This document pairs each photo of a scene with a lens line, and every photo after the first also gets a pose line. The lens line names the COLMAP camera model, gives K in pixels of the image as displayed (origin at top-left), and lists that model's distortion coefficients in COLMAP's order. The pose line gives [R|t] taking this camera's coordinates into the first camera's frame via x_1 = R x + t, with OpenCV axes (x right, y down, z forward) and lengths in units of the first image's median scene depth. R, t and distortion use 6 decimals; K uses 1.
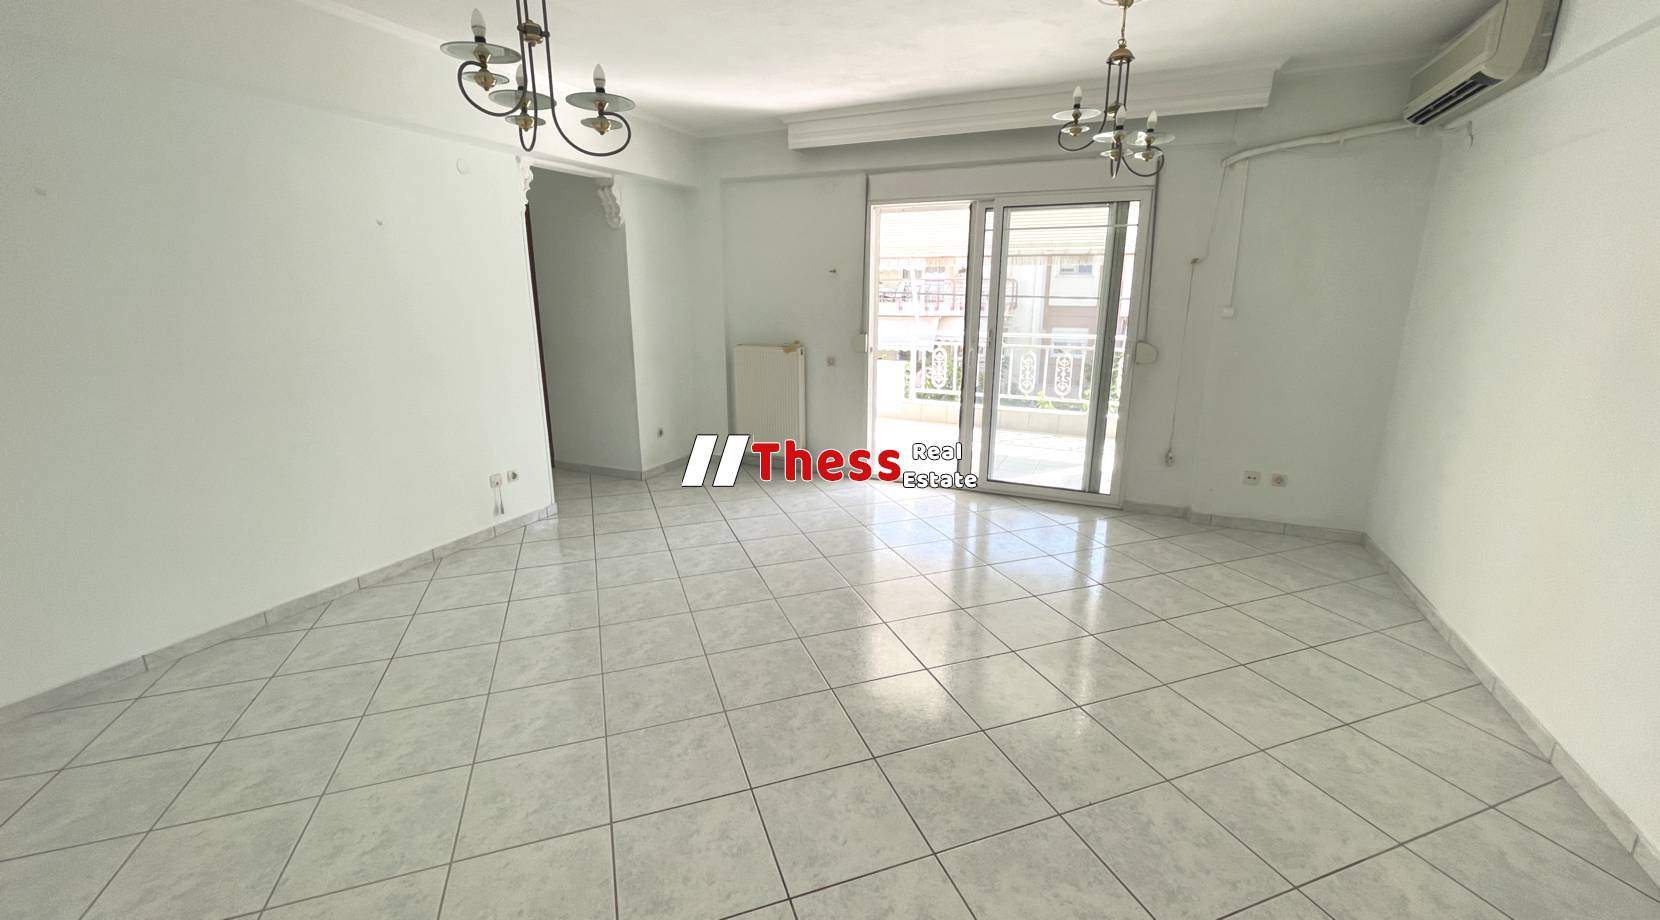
lens RADIAL K [[665.2, 0, 829.4], [0, 665.2, 456.1], [0, 0, 1]] dist [-0.002417, 0.000581]
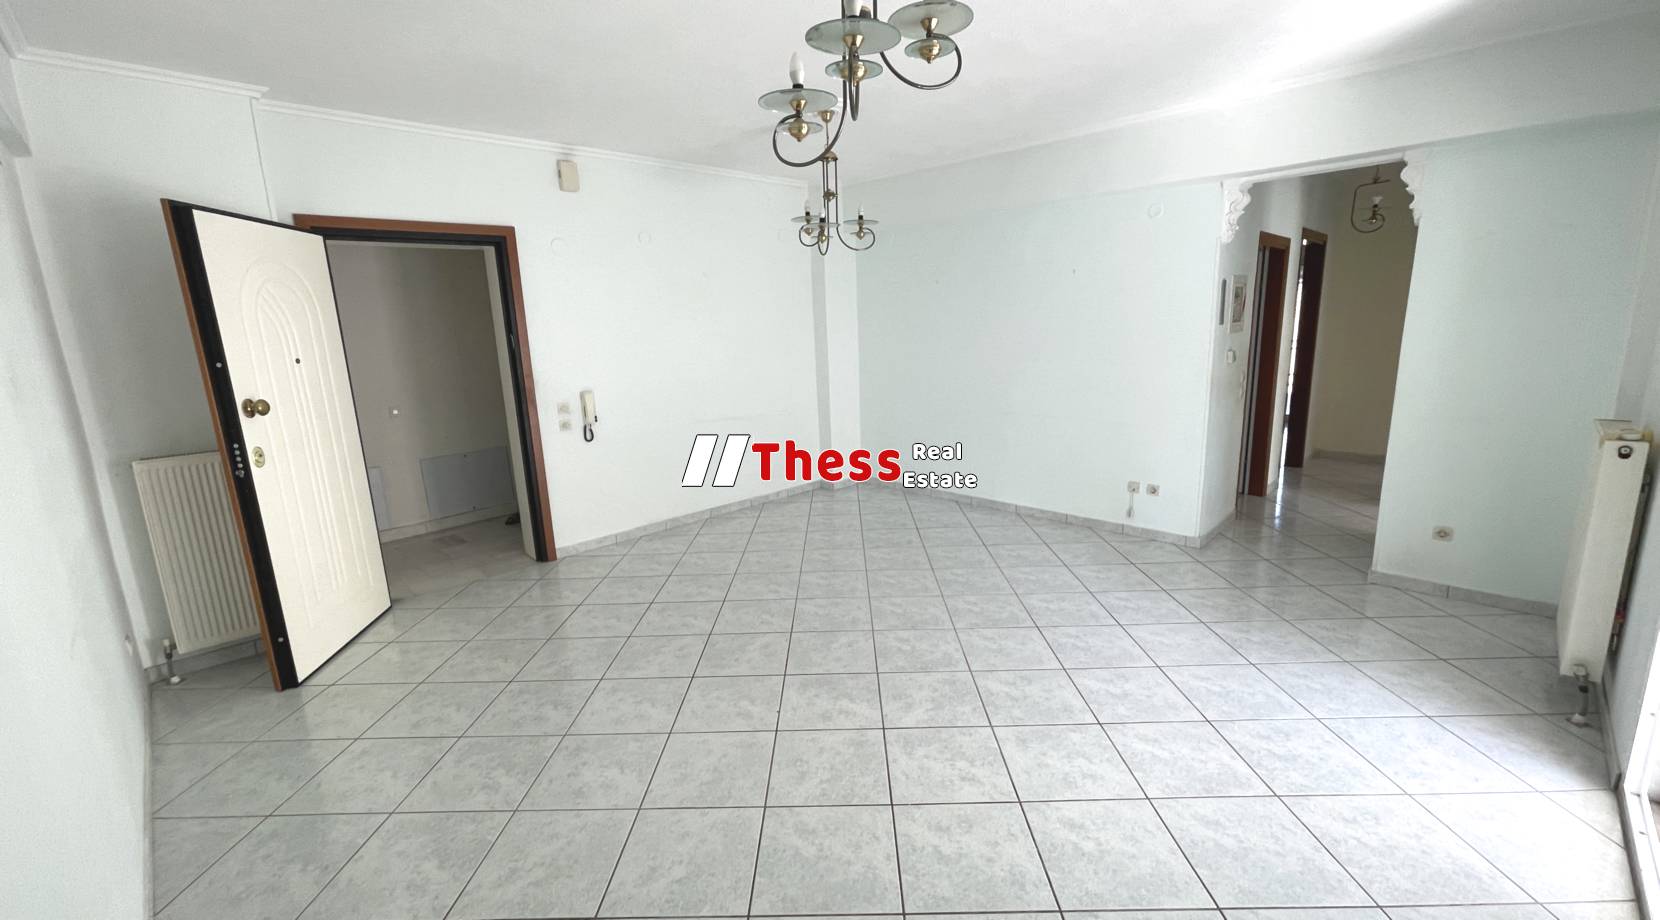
lens RADIAL K [[665.2, 0, 829.4], [0, 665.2, 456.1], [0, 0, 1]] dist [-0.002417, 0.000581]
pose [[-0.344160, 0.200384, -0.917279, 0.805474], [-0.198289, 0.939413, 0.279616, -0.260642], [0.917734, 0.278119, -0.283574, 0.974382]]
